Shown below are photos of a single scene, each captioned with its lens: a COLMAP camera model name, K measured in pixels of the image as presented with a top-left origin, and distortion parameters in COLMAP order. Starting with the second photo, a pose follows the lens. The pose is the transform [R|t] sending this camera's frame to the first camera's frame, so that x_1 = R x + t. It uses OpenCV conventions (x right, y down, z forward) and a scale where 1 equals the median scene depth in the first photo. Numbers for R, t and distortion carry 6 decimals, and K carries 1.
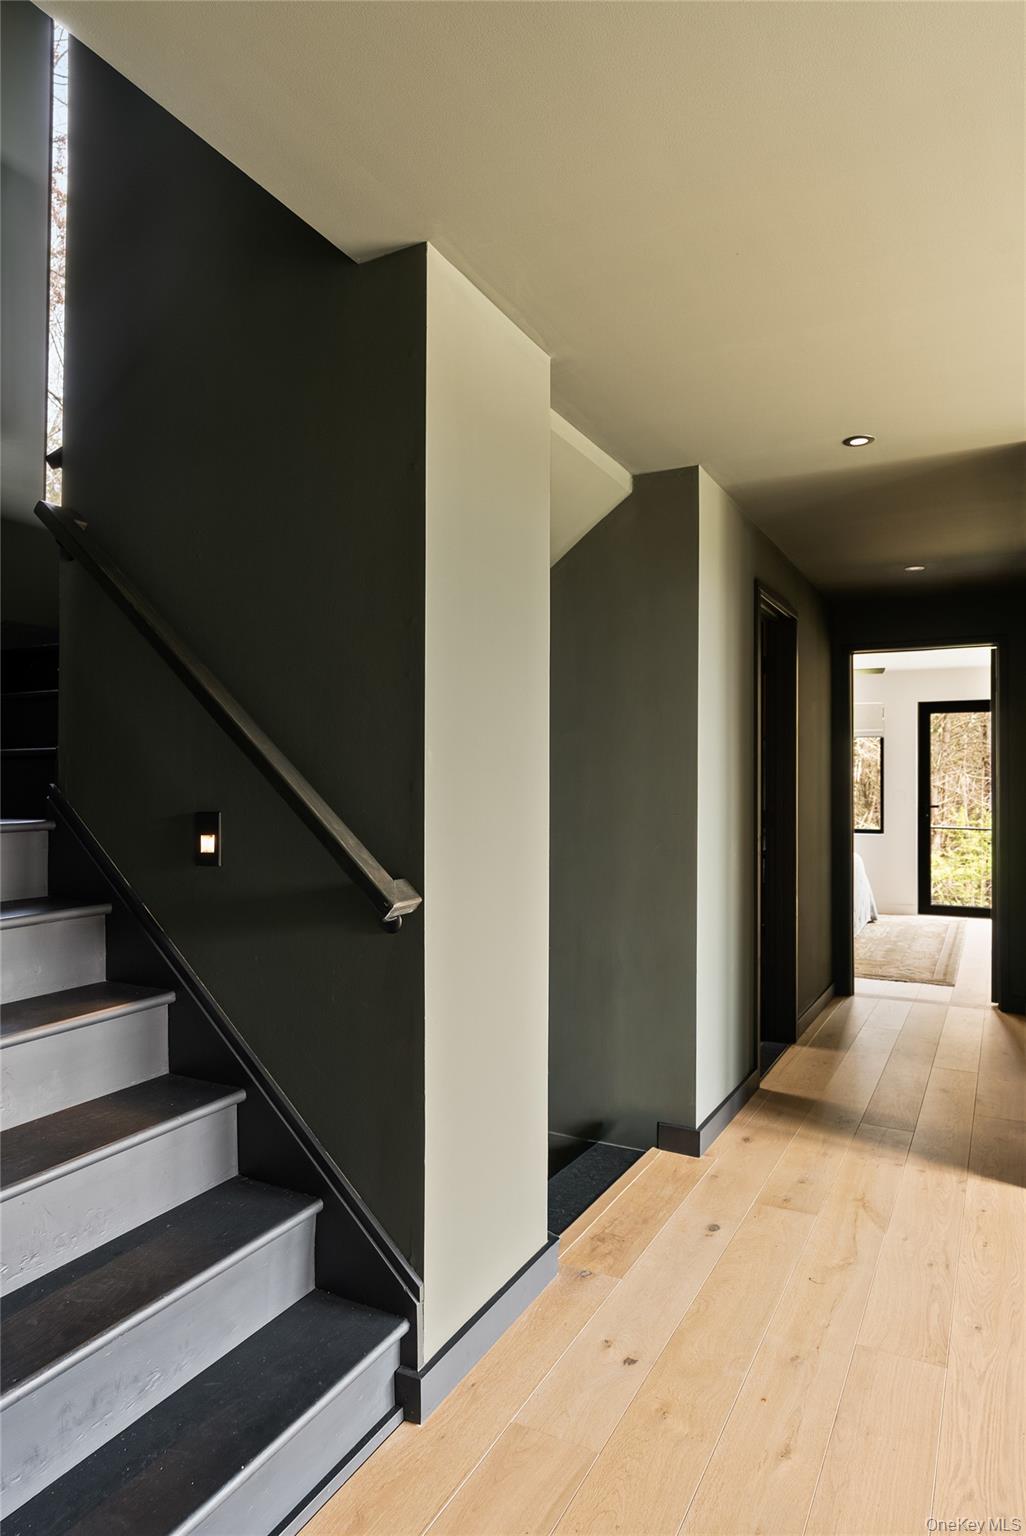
lens RADIAL K [[956.5, 0, 509.4], [0, 956.5, 773.9], [0, 0, 1]] dist [0.000007, 0.000285]
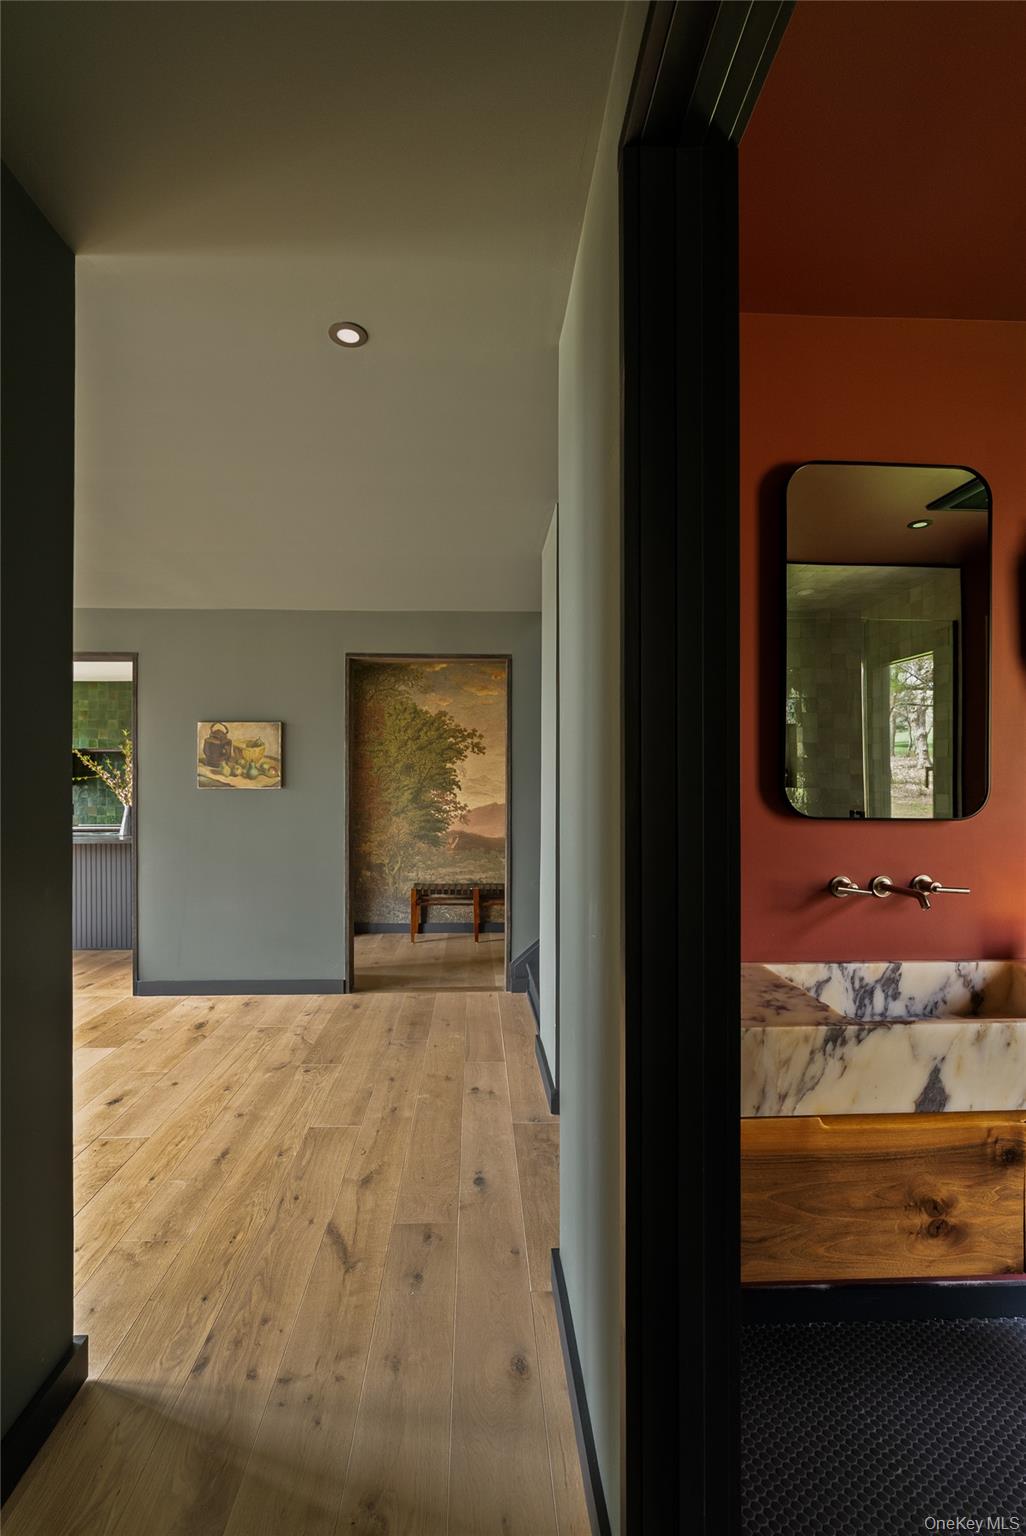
lens RADIAL K [[702.6, 0, 511.3], [0, 702.6, 782.3], [0, 0, 1]] dist [-0.004822, 0.000961]
pose [[-0.859148, -0.010917, -0.511611, 0.464651], [0.002380, 0.999676, -0.025327, 0.019350], [0.511722, -0.022978, -0.858844, 1.328181]]
